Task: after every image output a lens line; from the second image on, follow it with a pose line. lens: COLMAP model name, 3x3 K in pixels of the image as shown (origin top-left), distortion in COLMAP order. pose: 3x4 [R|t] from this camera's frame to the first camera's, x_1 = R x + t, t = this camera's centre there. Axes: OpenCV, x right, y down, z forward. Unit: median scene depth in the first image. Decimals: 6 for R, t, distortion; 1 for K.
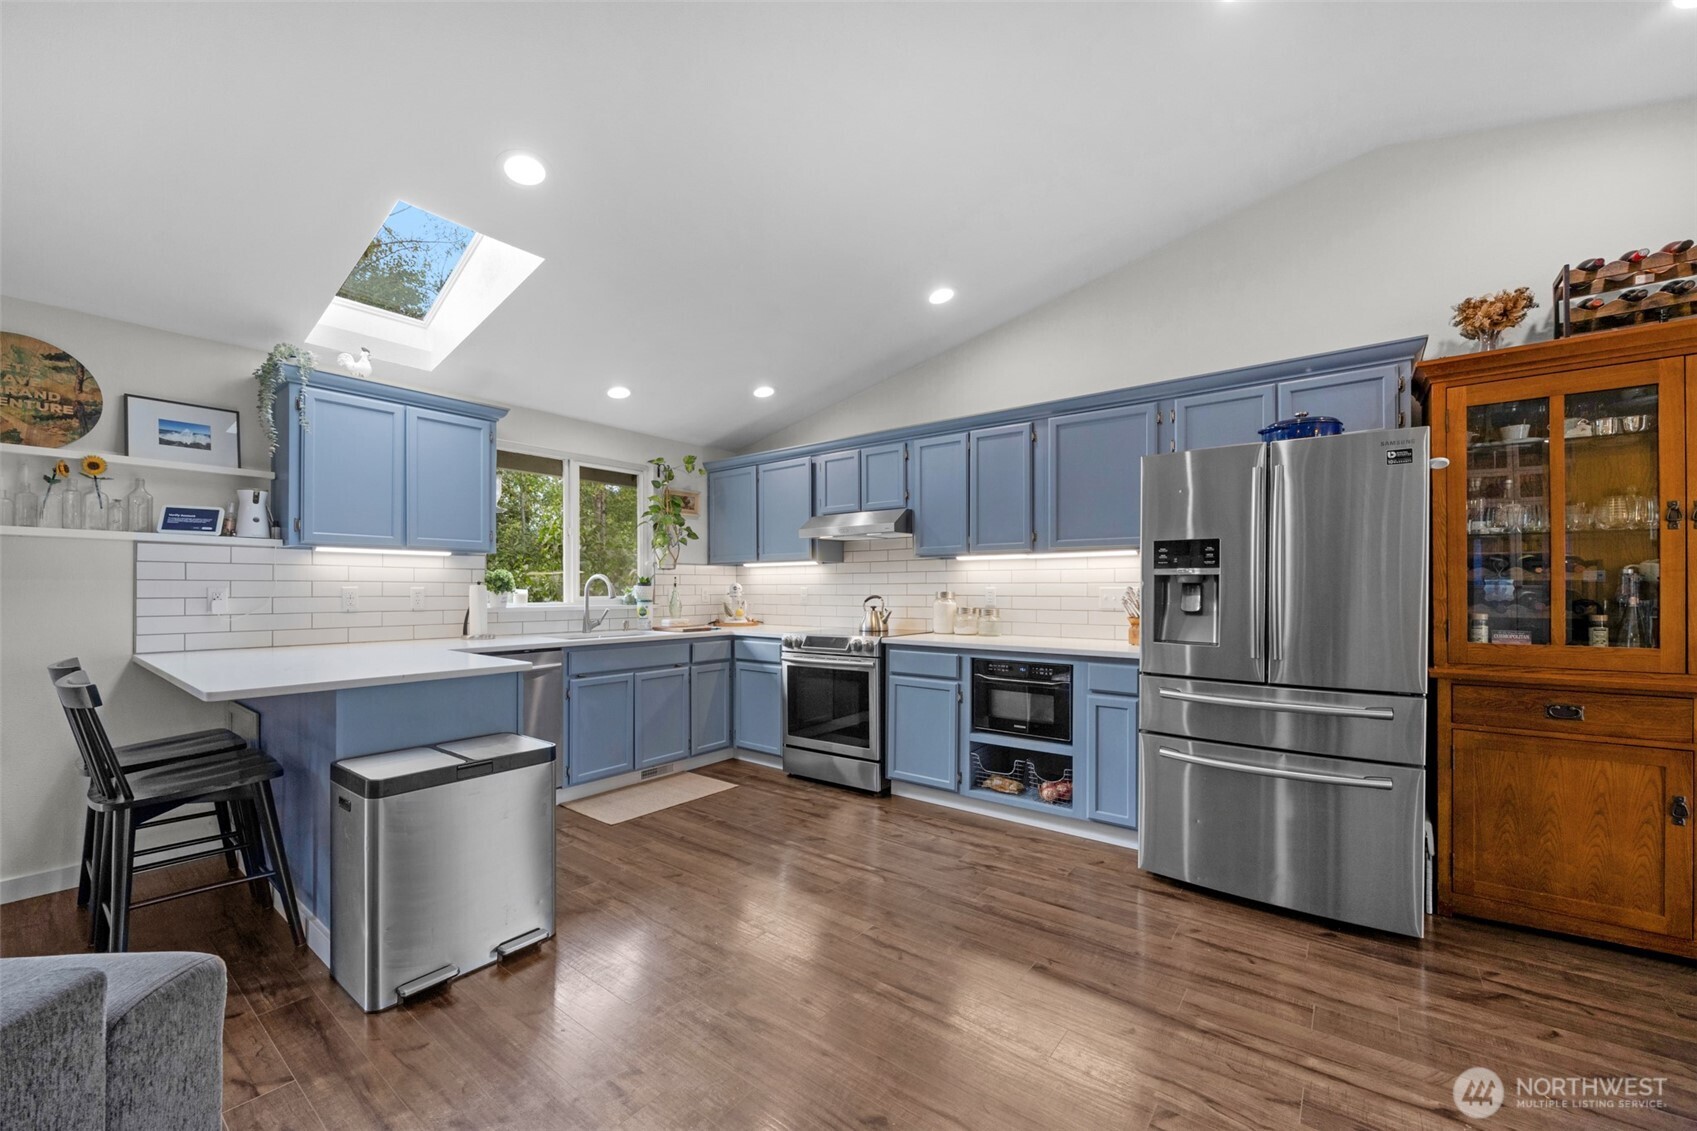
lens RADIAL K [[670.6, 0, 840.2], [0, 670.6, 588.9], [0, 0, 1]] dist [-0.003133, -0.000174]
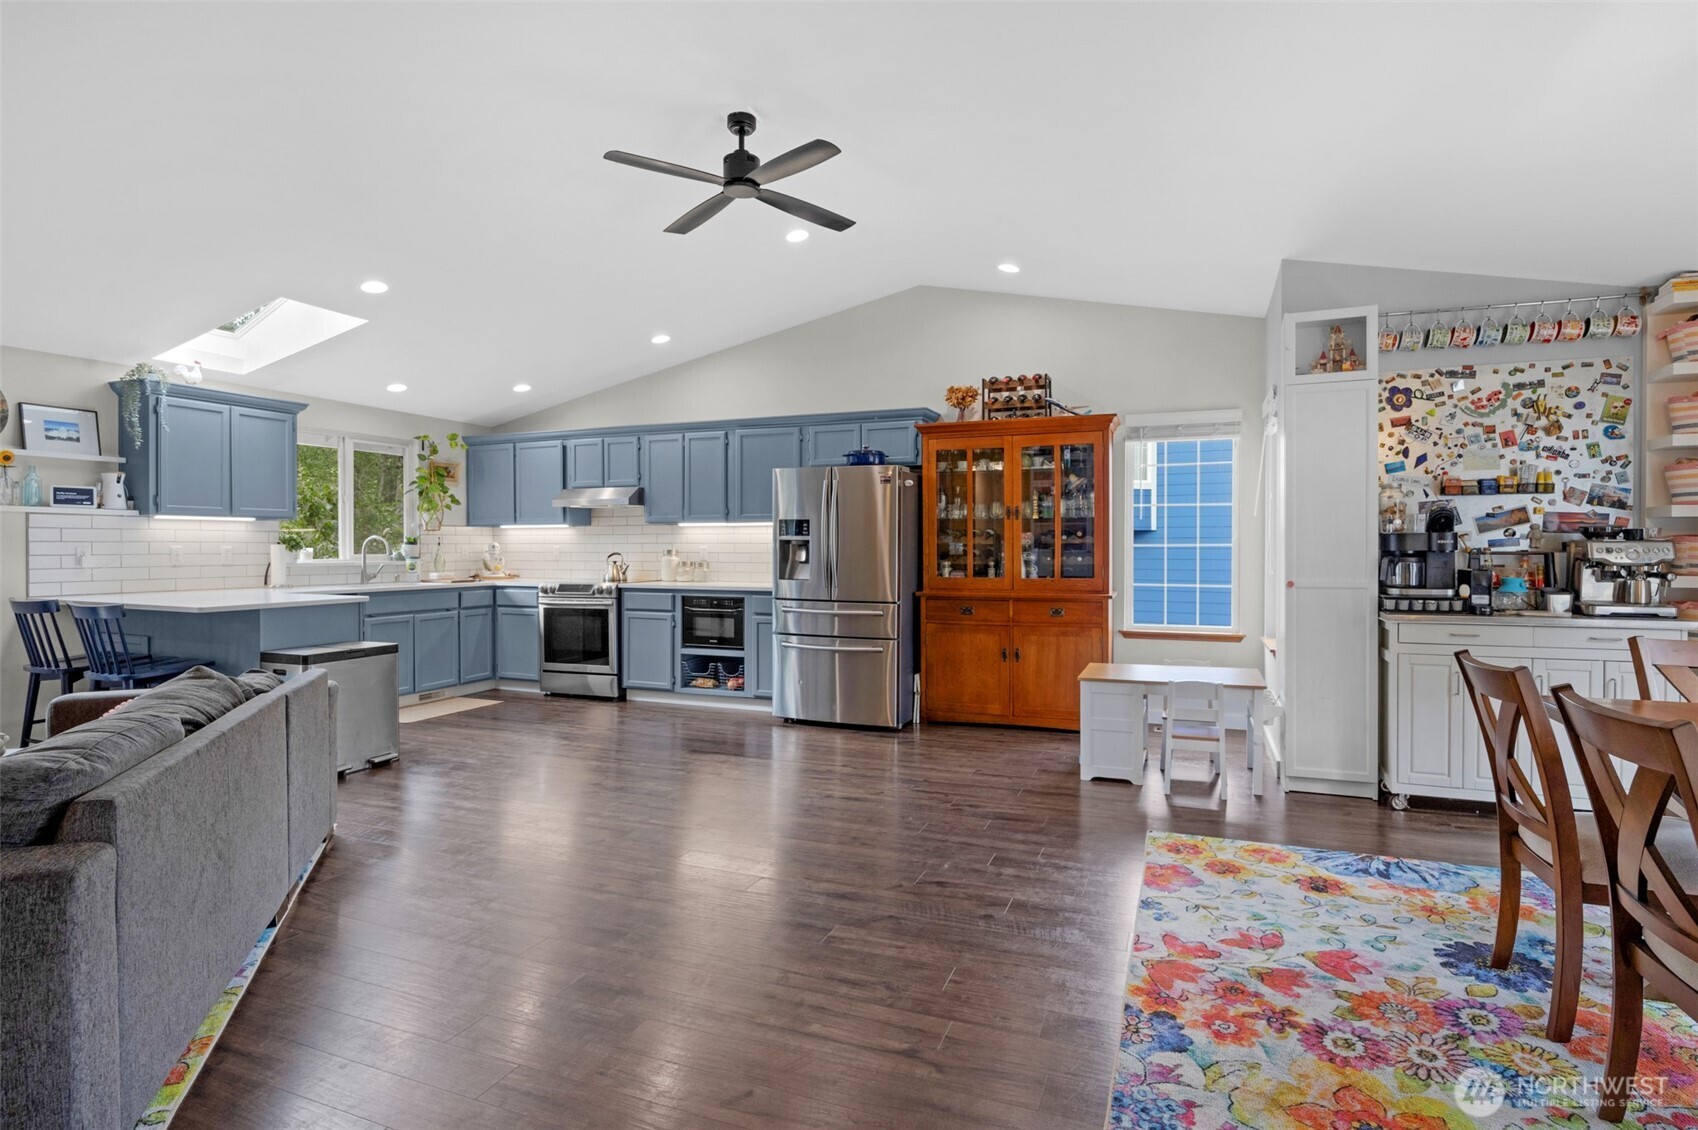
lens RADIAL K [[864.4, 0, 873.3], [0, 864.4, 558.7], [0, 0, 1]] dist [-0.014856, -0.000217]
pose [[0.954518, -0.003637, 0.298130, 0.038155], [-0.001110, 0.999875, 0.015750, -0.006286], [-0.298150, -0.015365, 0.954395, -0.916011]]
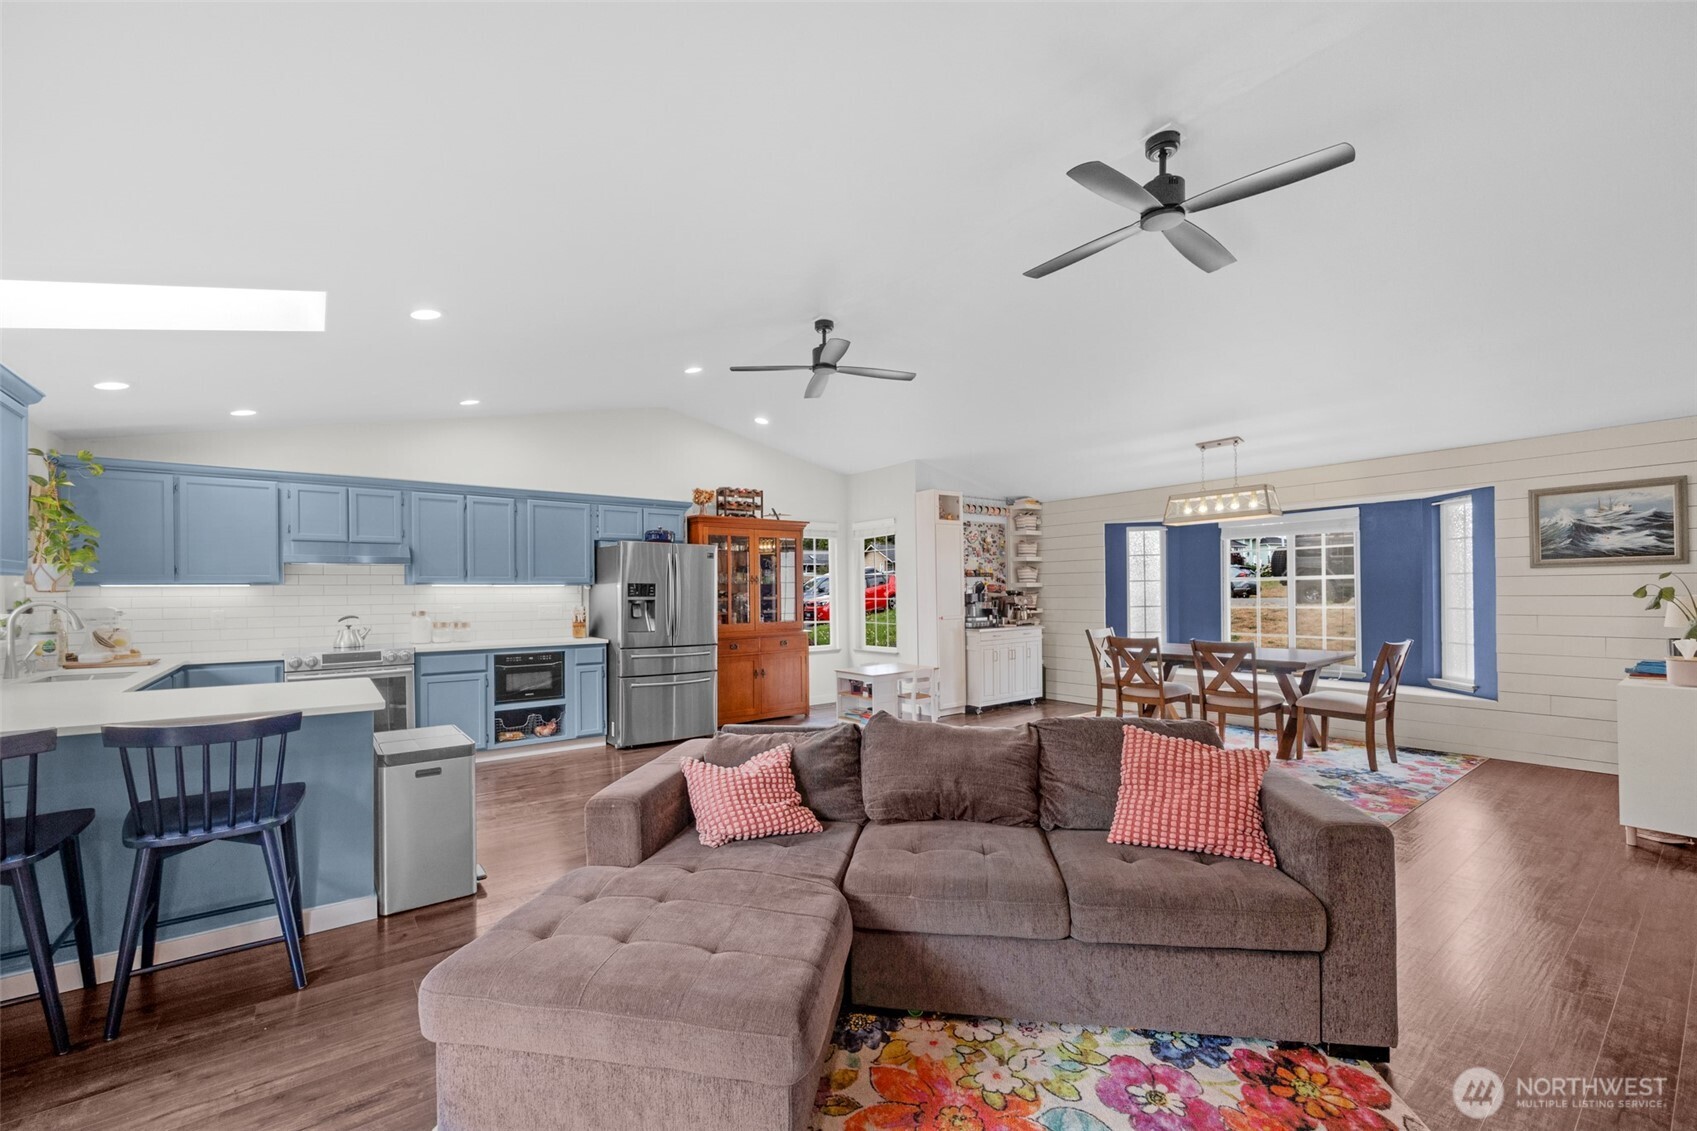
lens RADIAL K [[670.6, 0, 835.6], [0, 670.6, 590.9], [0, 0, 1]] dist [-0.003133, -0.000174]
pose [[0.251101, 0.001617, 0.967960, -1.088465], [0.007562, 0.999965, -0.003632, -0.028606], [-0.967931, 0.008232, 0.251080, -0.105260]]
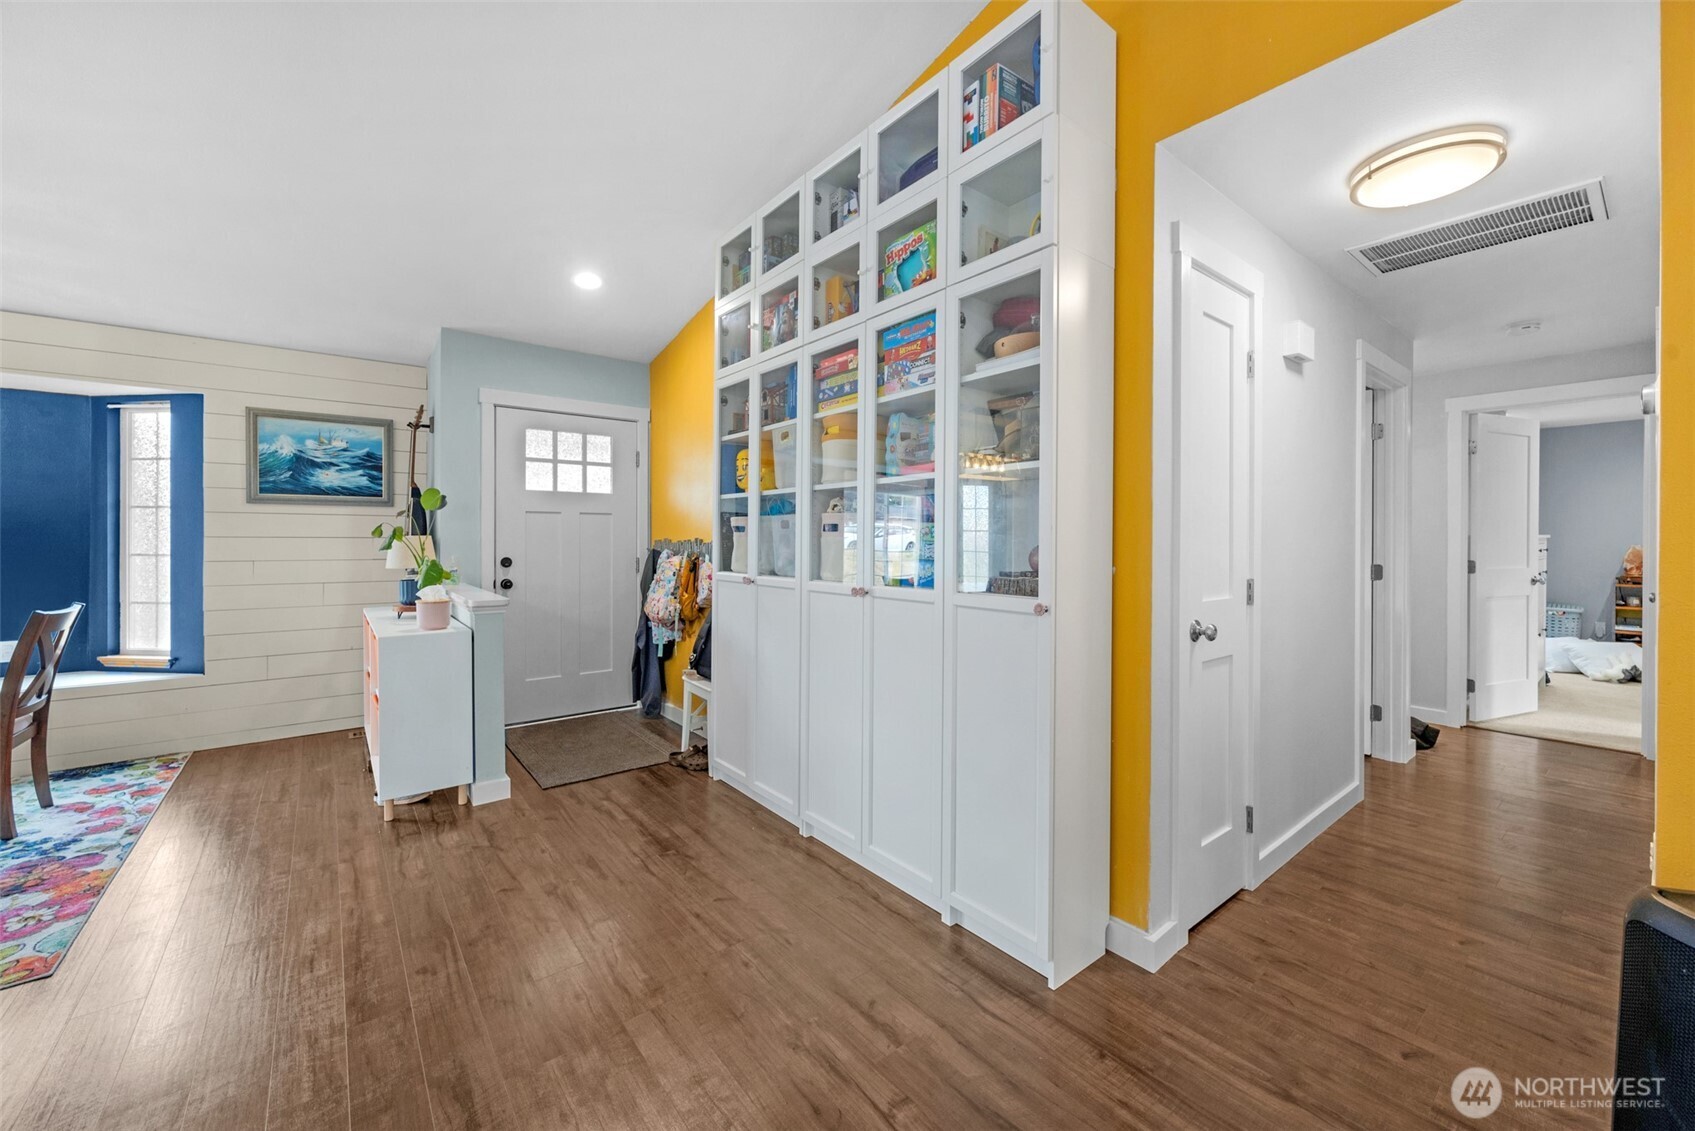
lens RADIAL K [[669.8, 0, 852.3], [0, 669.8, 541.1], [0, 0, 1]] dist [-0.003133, -0.000174]
pose [[-0.975397, -0.003349, 0.220429, -0.617052], [-0.003181, 0.999994, 0.001117, -0.009488], [-0.220432, 0.000389, -0.975402, -0.283570]]
